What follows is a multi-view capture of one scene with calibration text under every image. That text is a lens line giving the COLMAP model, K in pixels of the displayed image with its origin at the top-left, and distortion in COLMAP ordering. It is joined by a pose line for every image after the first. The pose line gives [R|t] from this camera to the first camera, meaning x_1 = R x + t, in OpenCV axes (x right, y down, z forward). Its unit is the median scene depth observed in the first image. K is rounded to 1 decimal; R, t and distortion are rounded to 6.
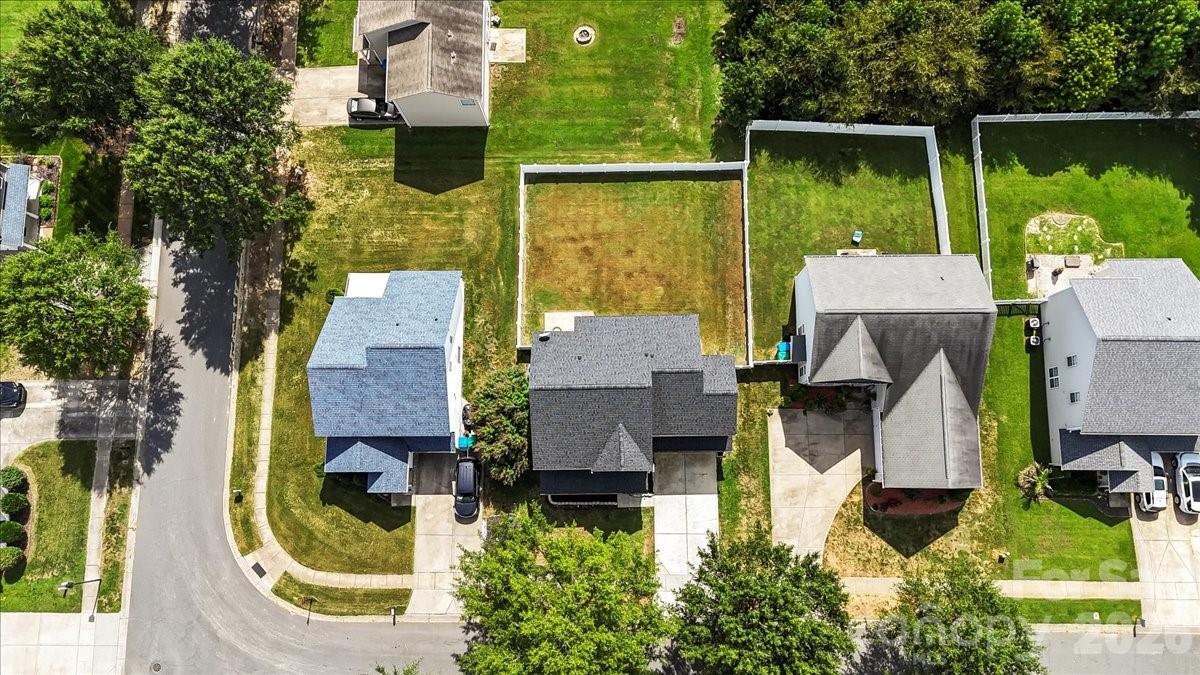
lens RADIAL K [[890.3, 0, 600.0], [0, 890.3, 337.5], [0, 0, 1]] dist [0.088117, -0.089300]
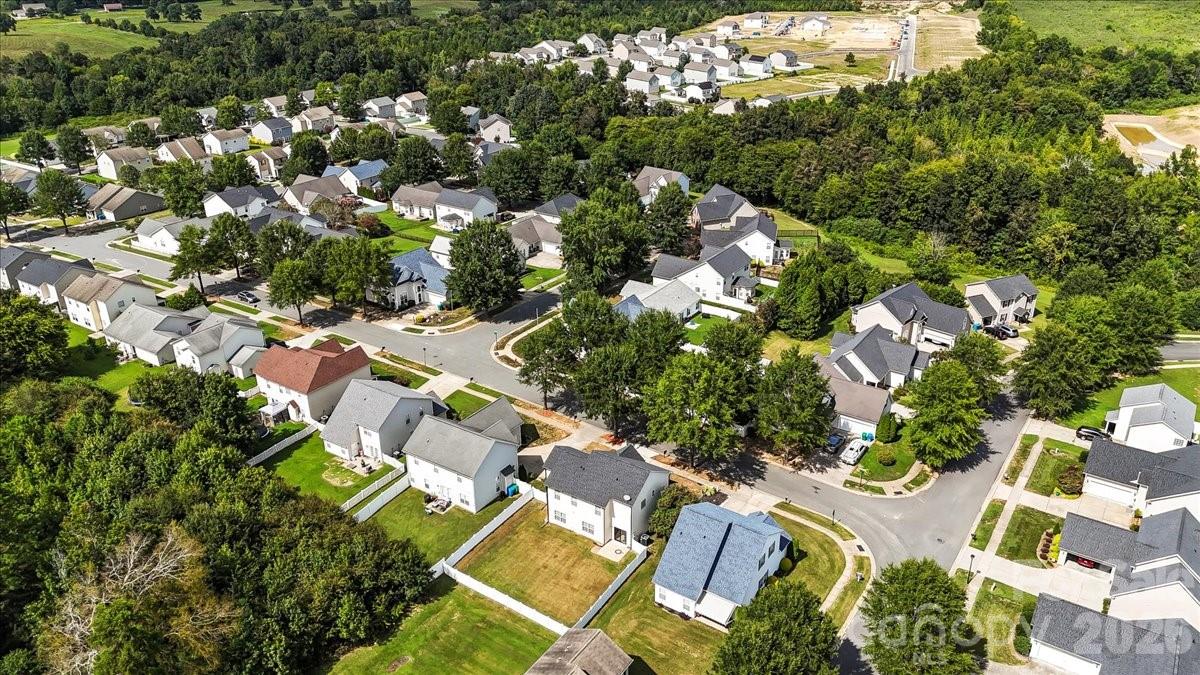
lens RADIAL K [[890.3, 0, 600.0], [0, 890.3, 337.5], [0, 0, 1]] dist [0.088117, -0.089300]
pose [[-0.822673, -0.203721, 0.530760, -0.728568], [0.566489, -0.215016, 0.795524, -1.114600], [-0.047943, 0.955126, 0.292293, 0.219457]]
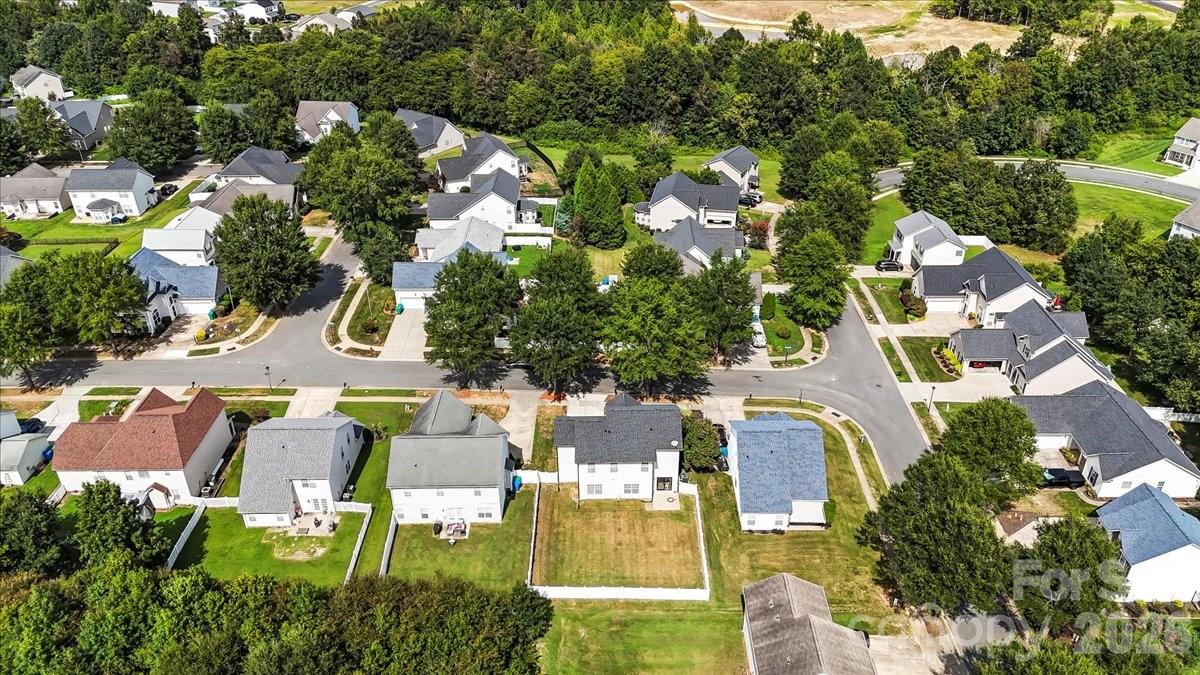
lens RADIAL K [[890.3, 0, 600.0], [0, 890.3, 337.5], [0, 0, 1]] dist [0.088117, -0.089300]
pose [[-0.999201, 0.028570, 0.027960, 0.017761], [0.015028, -0.379660, 0.925004, -1.207480], [0.037043, 0.924685, 0.378928, 0.211399]]
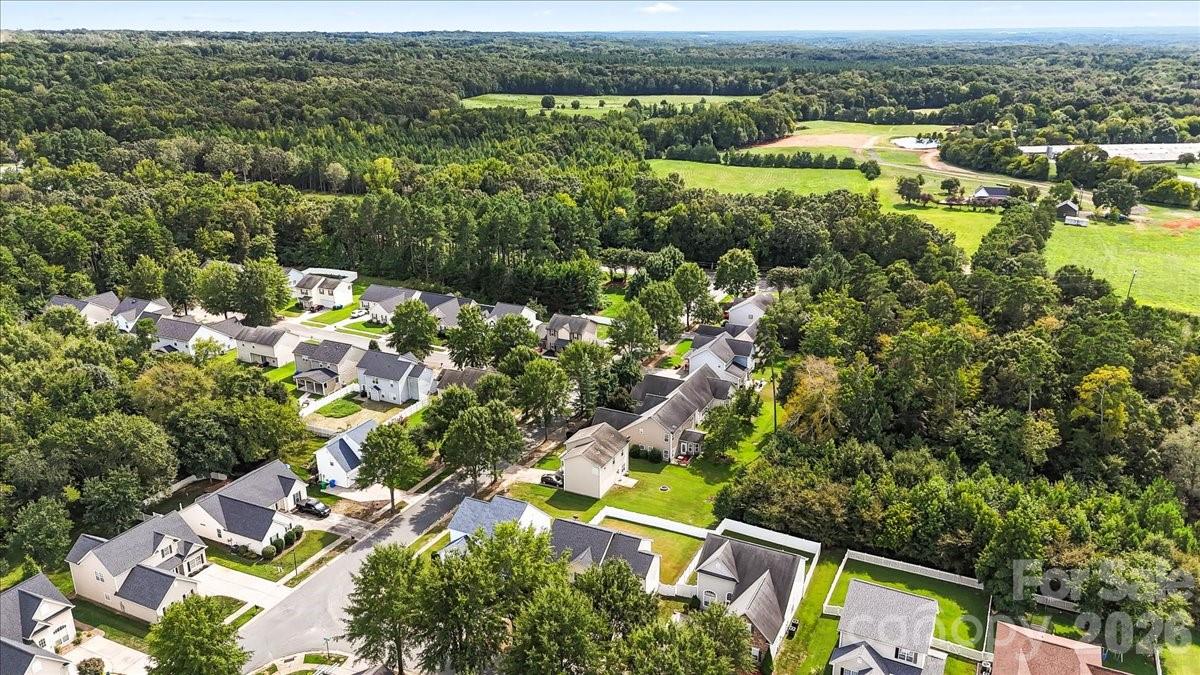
lens RADIAL K [[890.3, 0, 600.0], [0, 890.3, 337.5], [0, 0, 1]] dist [0.088117, -0.089300]
pose [[0.896802, 0.167947, -0.409317, 0.626610], [-0.440410, 0.427238, -0.789624, 1.178451], [0.042261, 0.888404, 0.457114, -0.207710]]
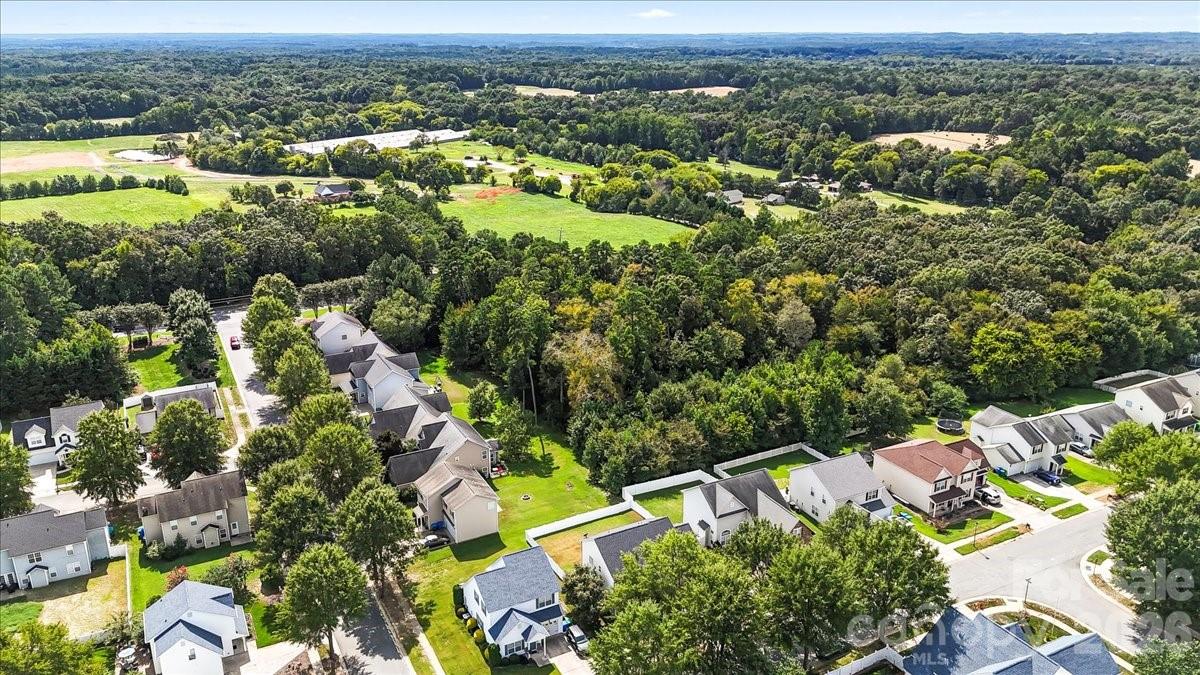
lens RADIAL K [[890.3, 0, 600.0], [0, 890.3, 337.5], [0, 0, 1]] dist [0.088117, -0.089300]
pose [[0.888553, -0.127272, 0.440767, -0.714594], [0.450840, 0.420147, -0.787540, 1.158774], [-0.084955, 0.898487, 0.430702, -0.165121]]
